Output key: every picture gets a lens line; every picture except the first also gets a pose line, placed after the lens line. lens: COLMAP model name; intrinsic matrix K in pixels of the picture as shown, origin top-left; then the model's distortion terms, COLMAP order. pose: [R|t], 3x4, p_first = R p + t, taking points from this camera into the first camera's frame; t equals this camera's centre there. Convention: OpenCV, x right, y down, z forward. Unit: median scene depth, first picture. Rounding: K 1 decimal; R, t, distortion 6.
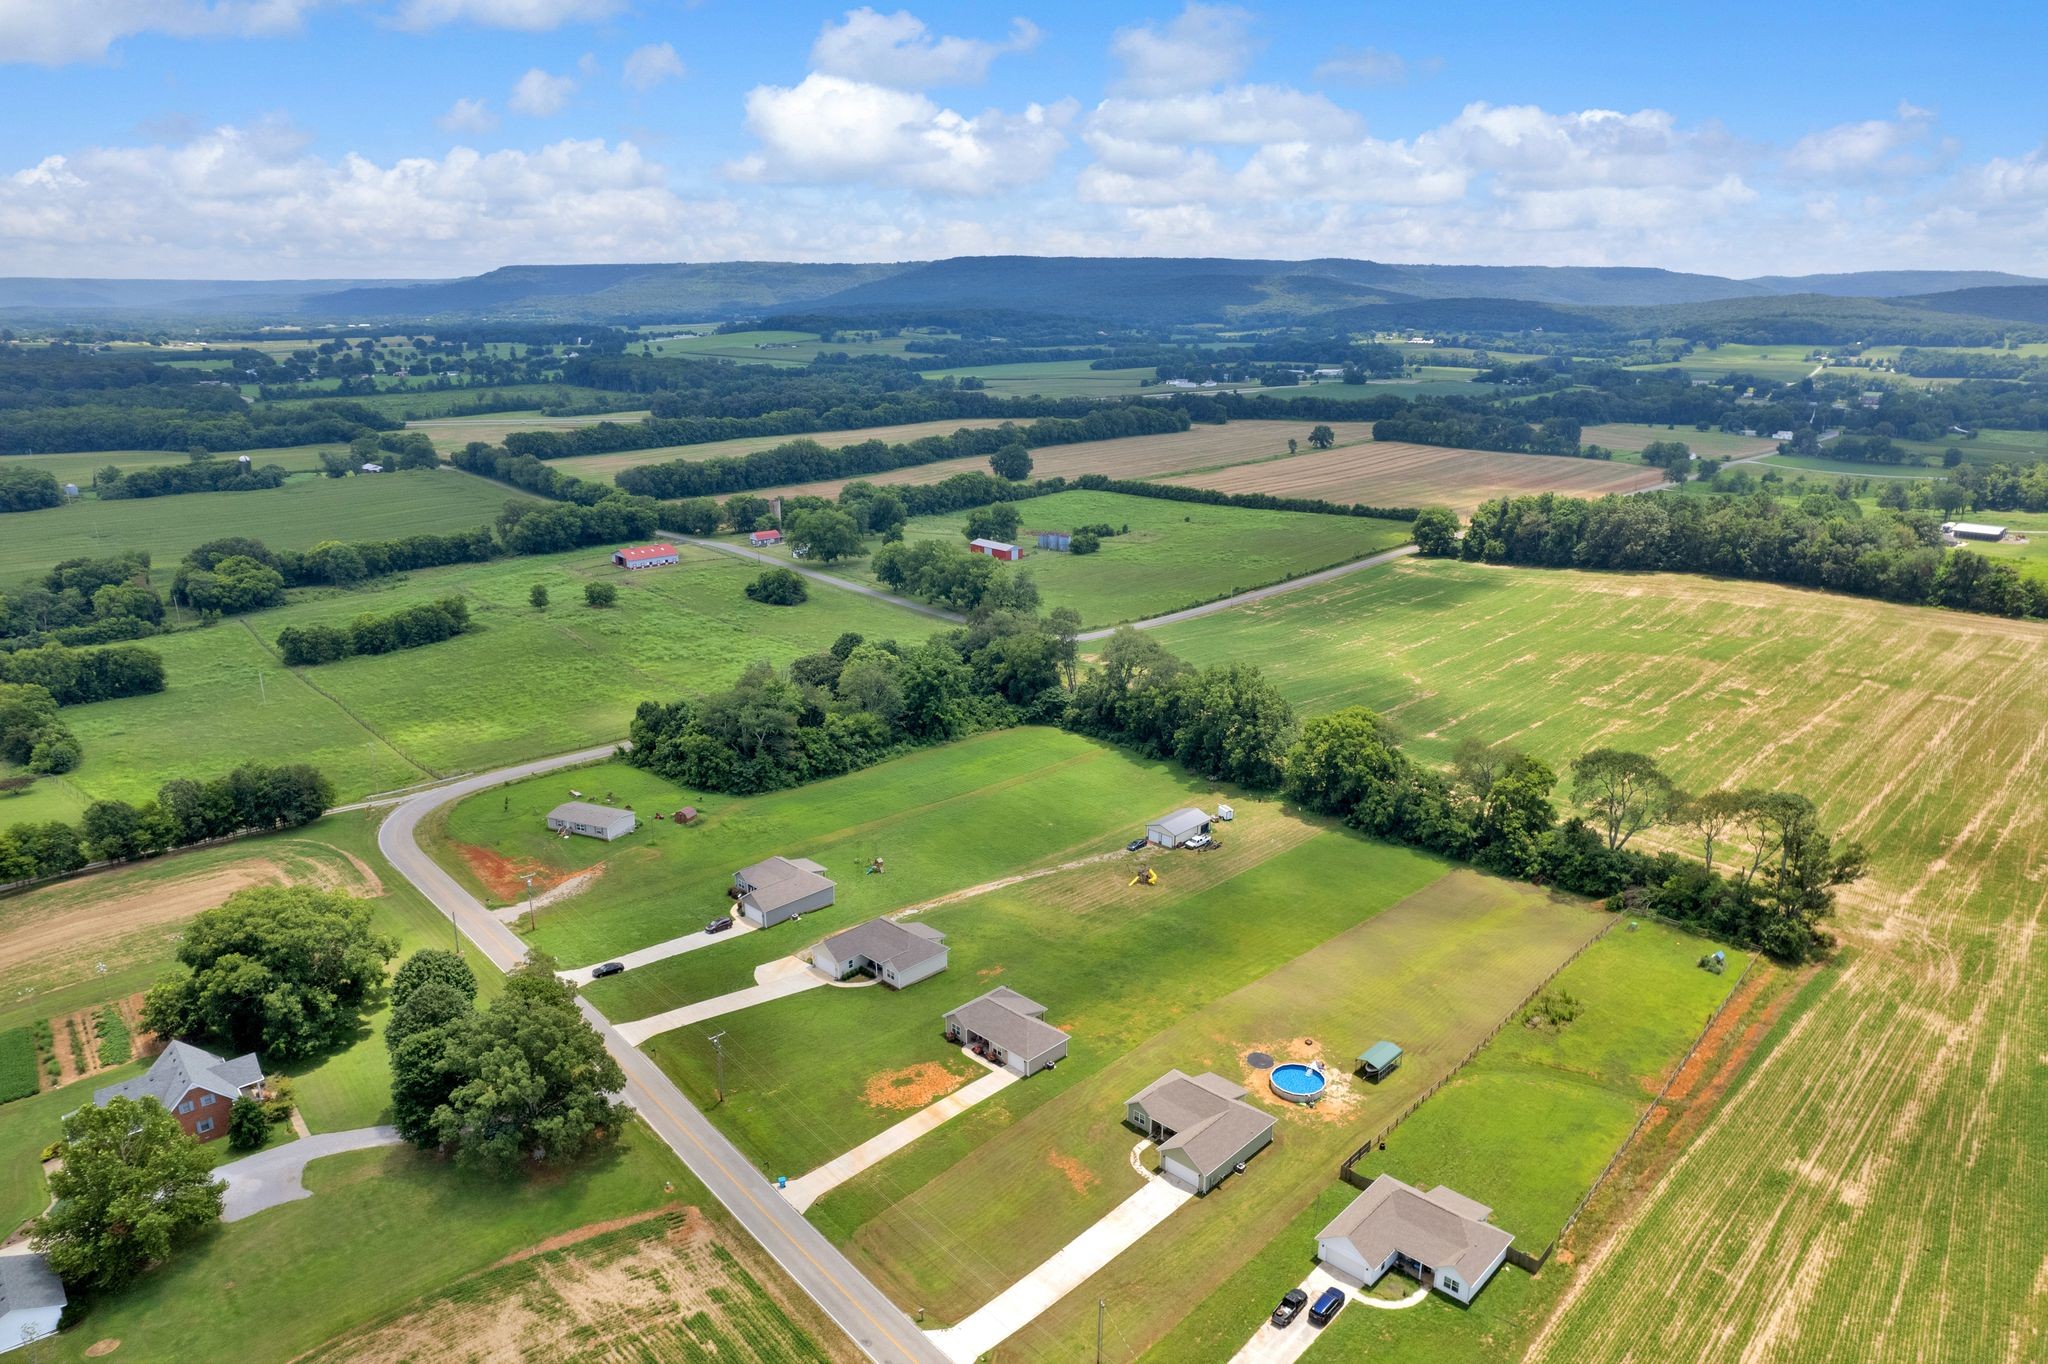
lens RADIAL K [[1310.9, 0, 1024.0], [0, 1310.9, 682.0], [0, 0, 1]] dist [-0.071092, 0.063005]
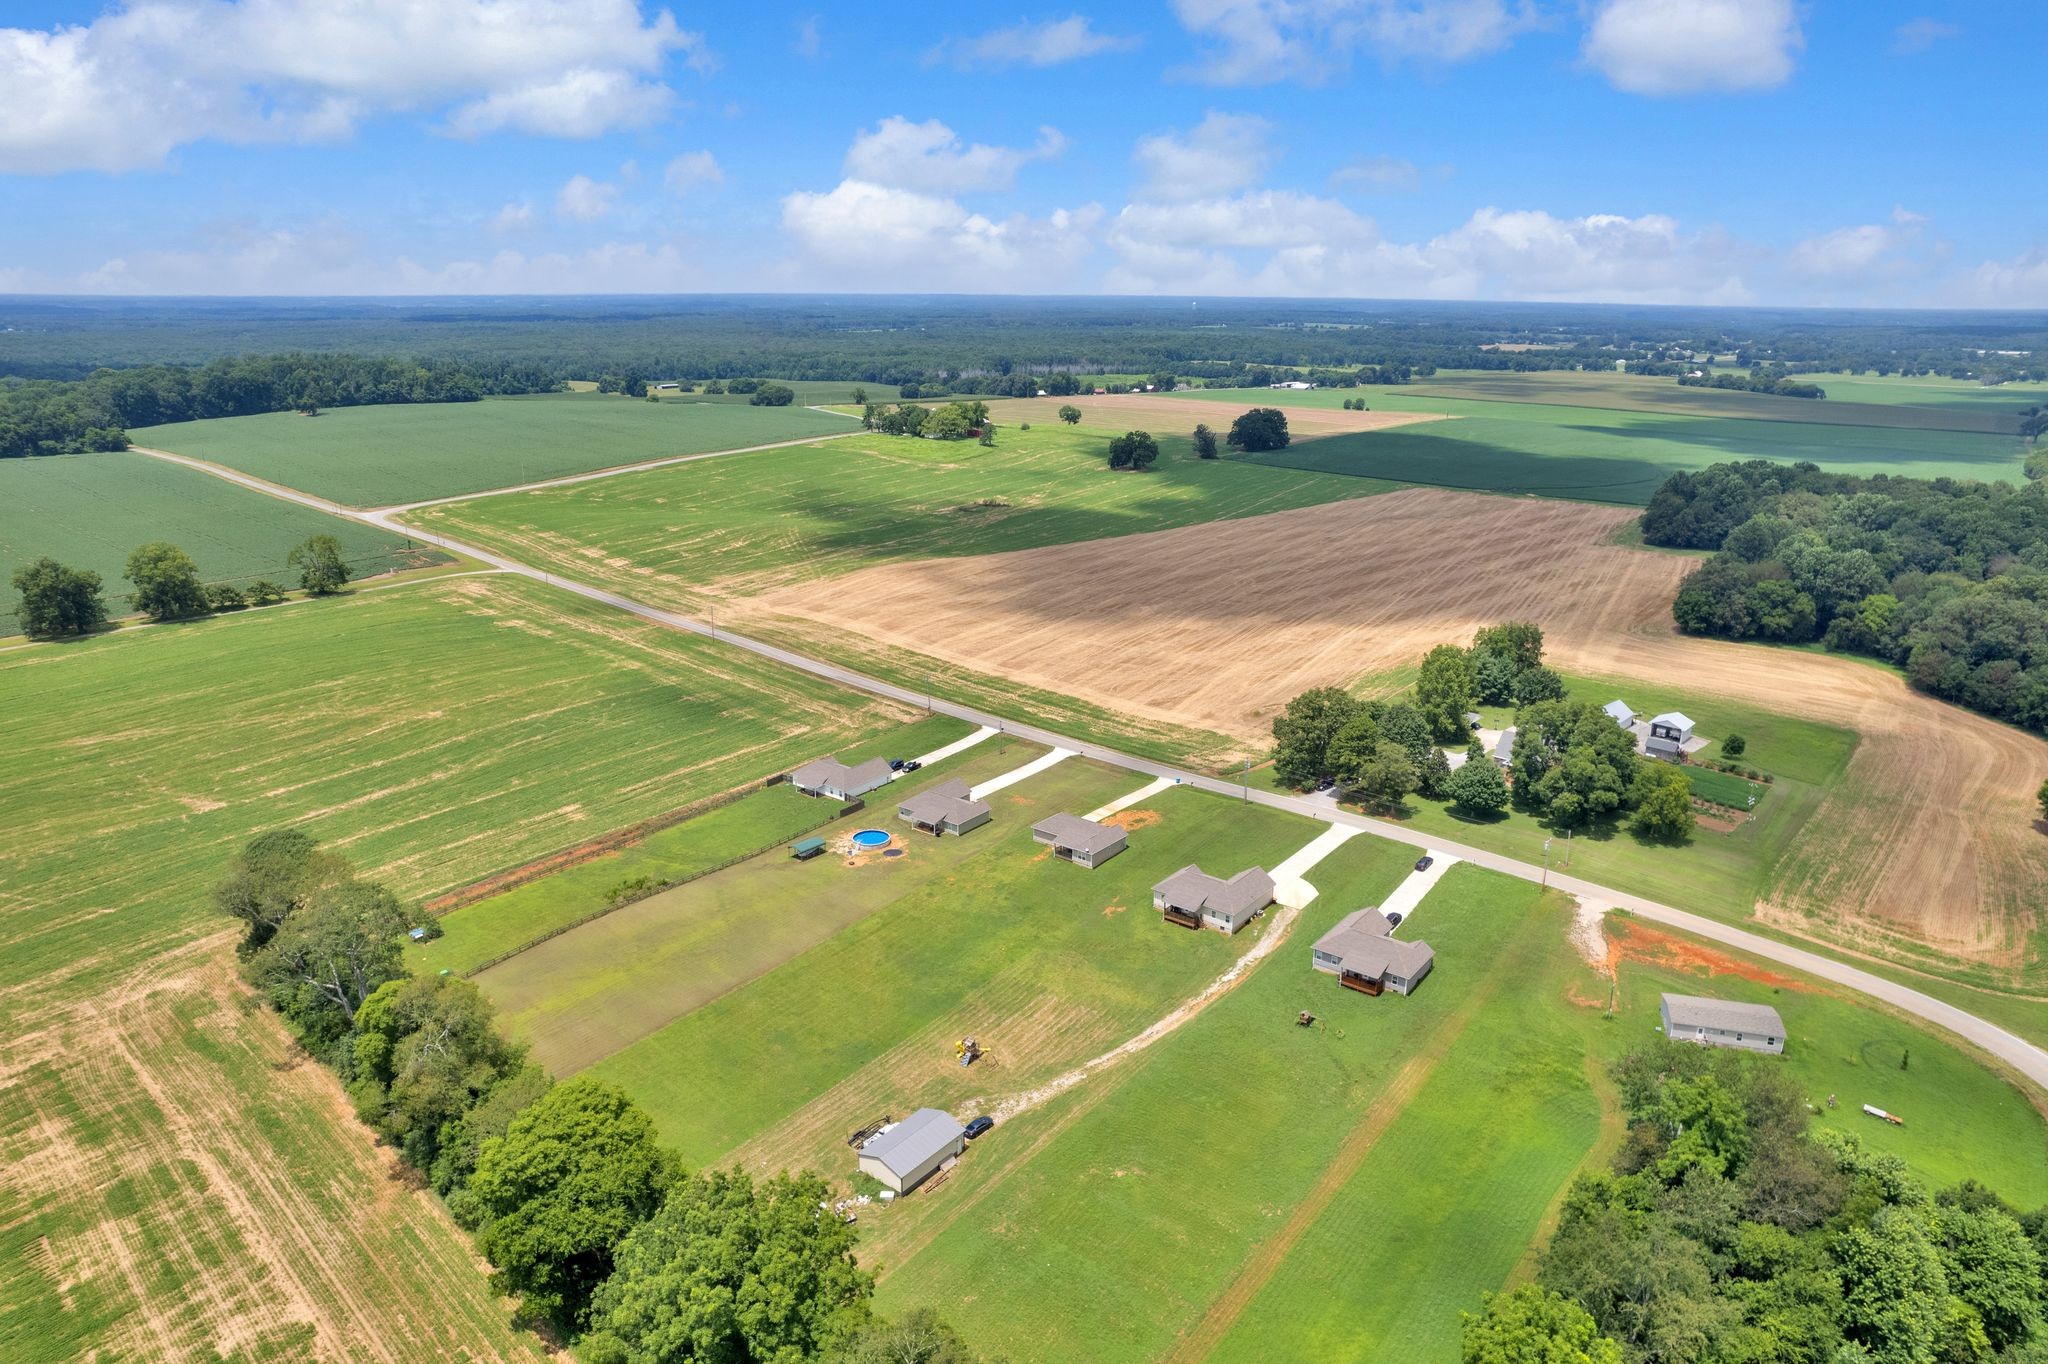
lens RADIAL K [[1310.9, 0, 1024.0], [0, 1310.9, 682.0], [0, 0, 1]] dist [-0.071092, 0.063005]
pose [[-0.994233, 0.023123, -0.104718, 0.119873], [-0.038348, 0.835255, 0.548524, -0.402086], [0.100150, 0.549377, -0.829551, 1.336420]]
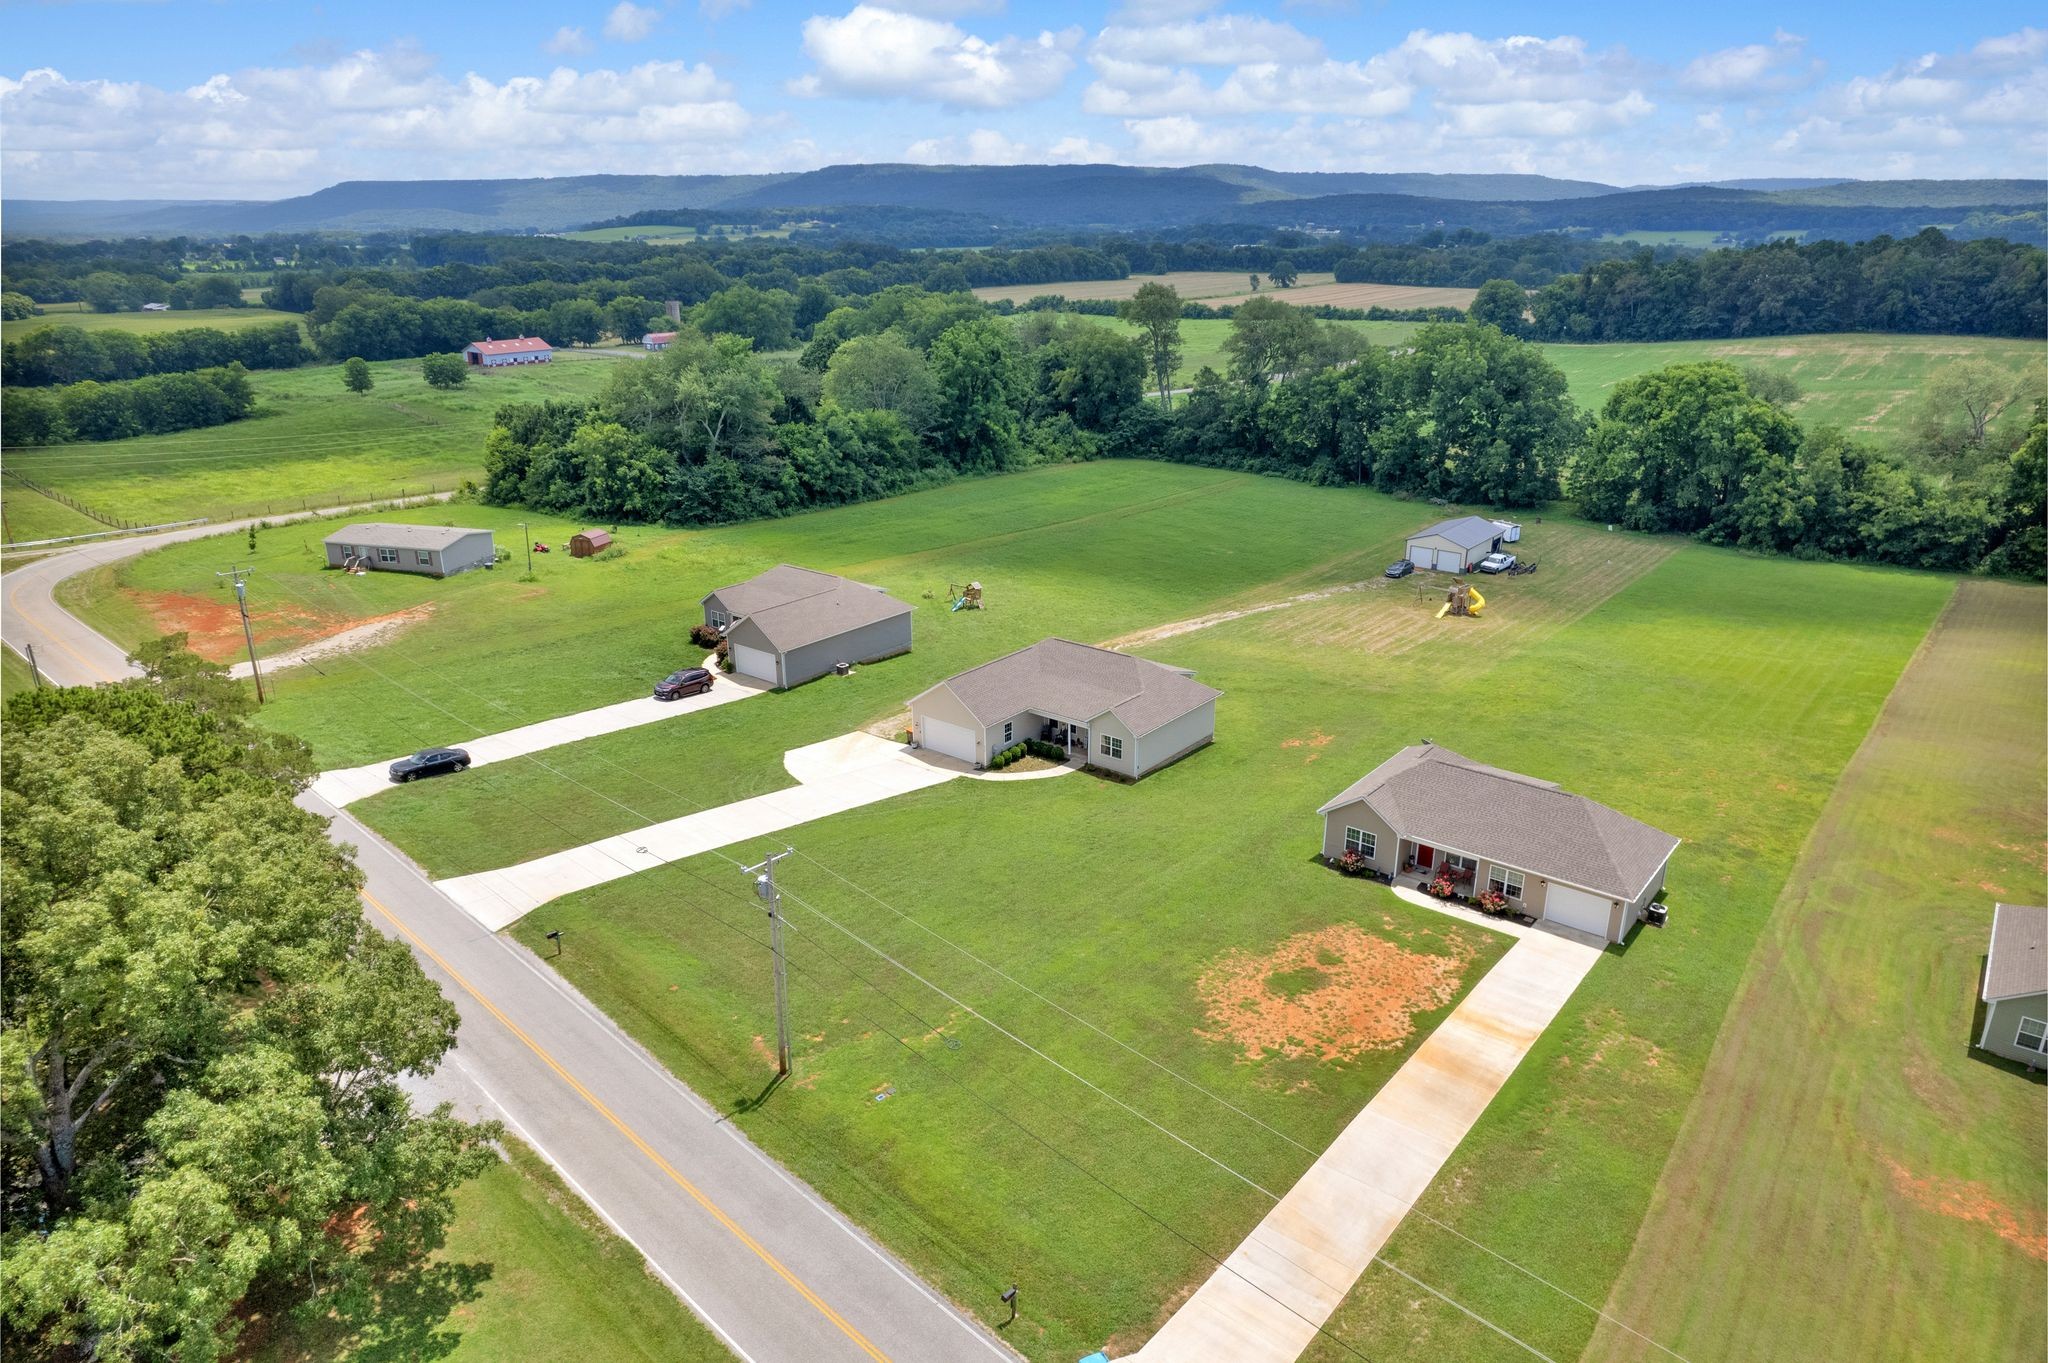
lens RADIAL K [[1314.9, 0, 1024.0], [0, 1314.9, 681.5], [0, 0, 1]] dist [-0.089306, 0.083178]
pose [[0.995741, -0.036775, 0.084538, -0.119668], [0.032293, 0.998030, 0.053785, 0.128476], [-0.086349, -0.050826, 0.994968, 0.413941]]
